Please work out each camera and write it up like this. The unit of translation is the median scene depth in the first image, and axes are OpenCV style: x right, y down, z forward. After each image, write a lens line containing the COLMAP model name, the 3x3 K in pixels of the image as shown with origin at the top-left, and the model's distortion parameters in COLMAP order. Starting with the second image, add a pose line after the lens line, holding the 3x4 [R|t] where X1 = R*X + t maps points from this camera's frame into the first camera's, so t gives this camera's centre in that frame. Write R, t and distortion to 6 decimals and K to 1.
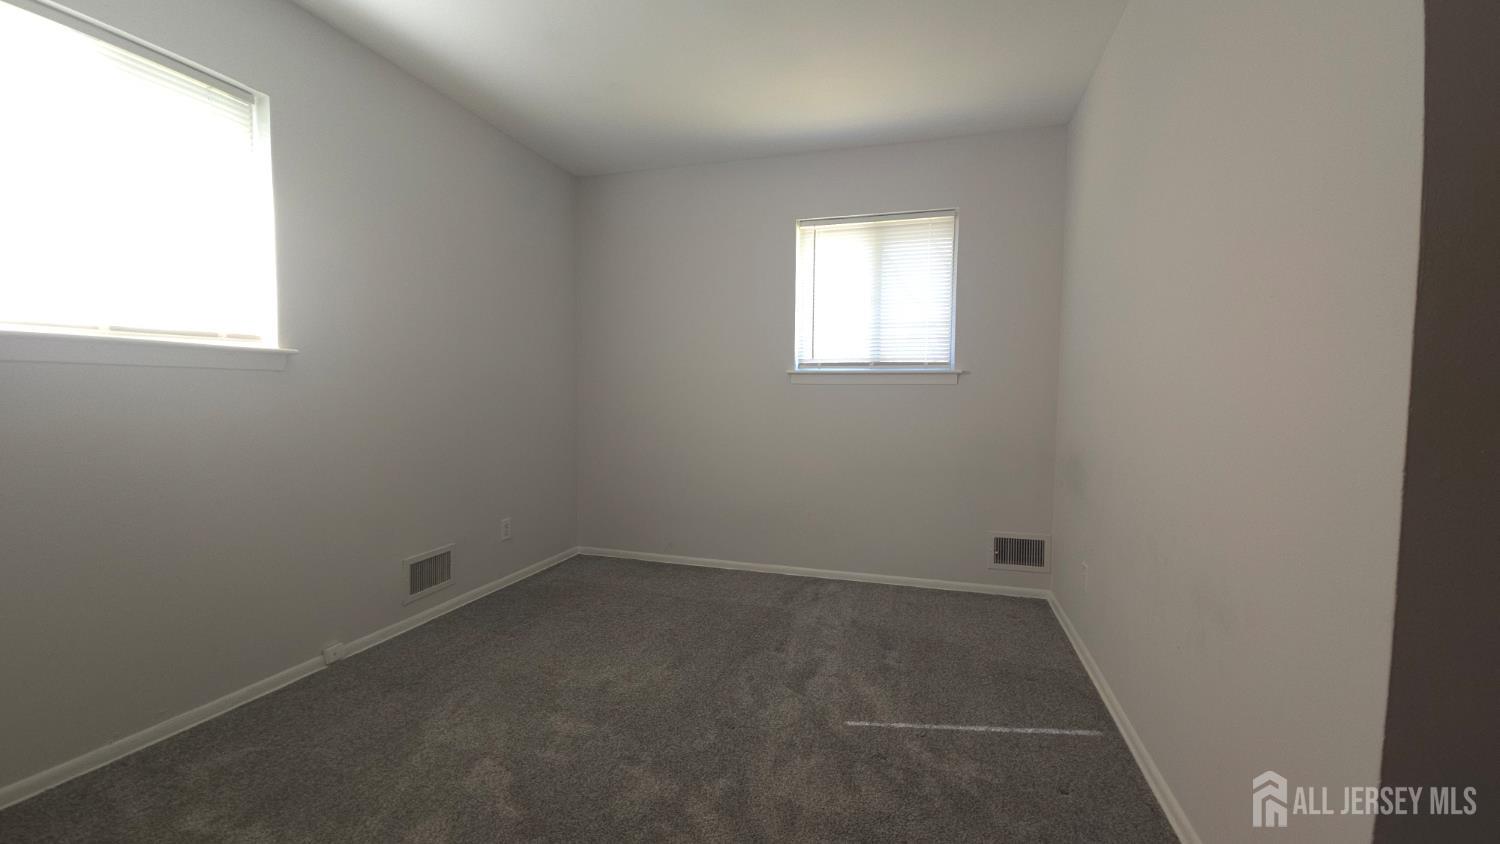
lens RADIAL K [[585.0, 0, 750.0], [0, 585.0, 422.0], [0, 0, 1]] dist [0.012034, -0.007339]
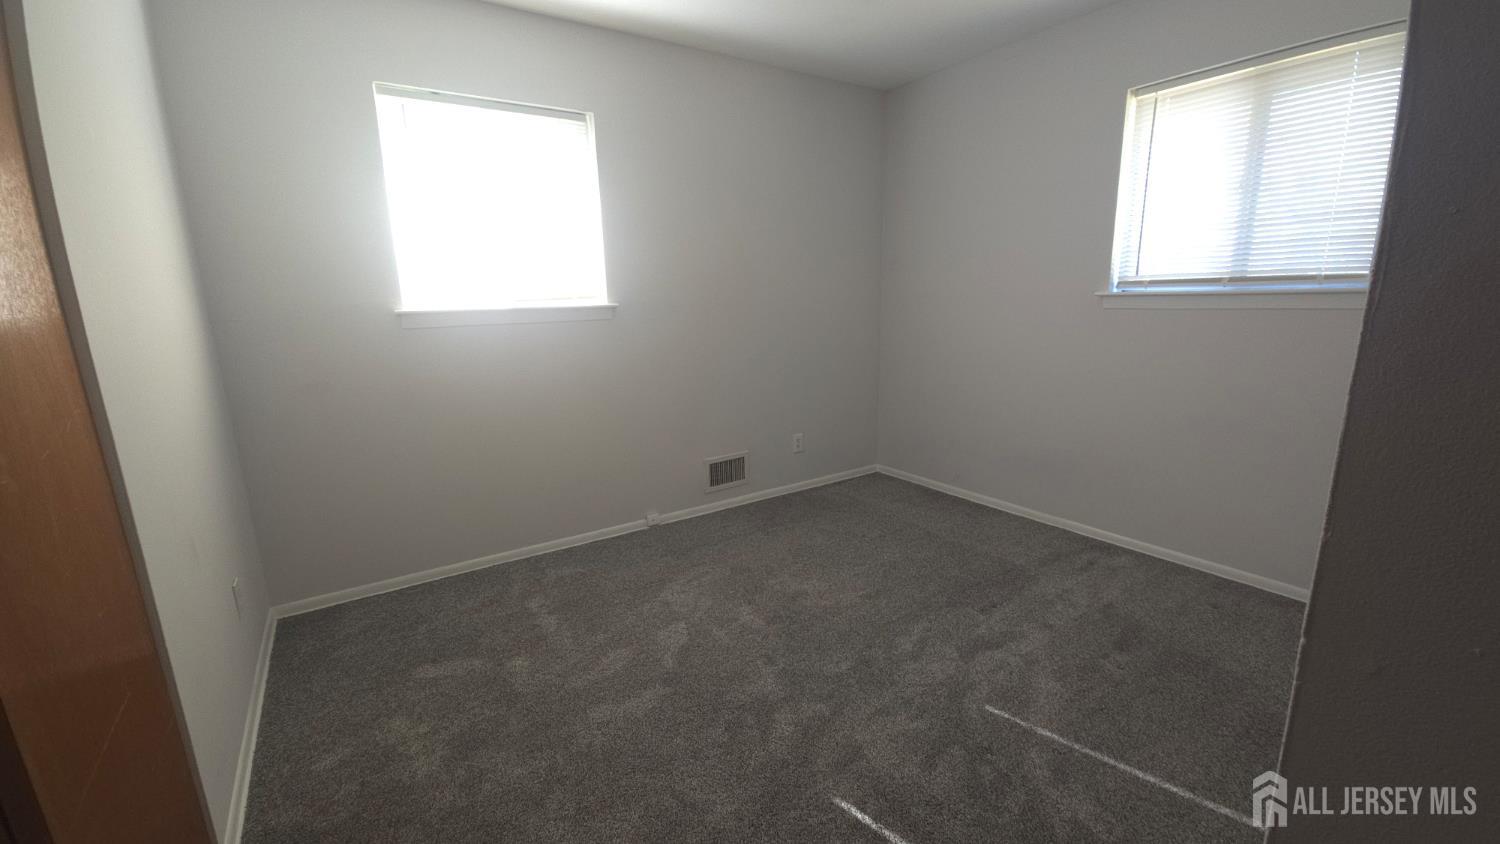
lens RADIAL K [[585.0, 0, 750.0], [0, 585.0, 422.0], [0, 0, 1]] dist [0.012034, -0.007339]
pose [[0.786936, 0.099619, -0.608940, 0.265897], [-0.000223, 0.986927, 0.161168, -0.056092], [0.617034, -0.126693, 0.776671, 0.067757]]
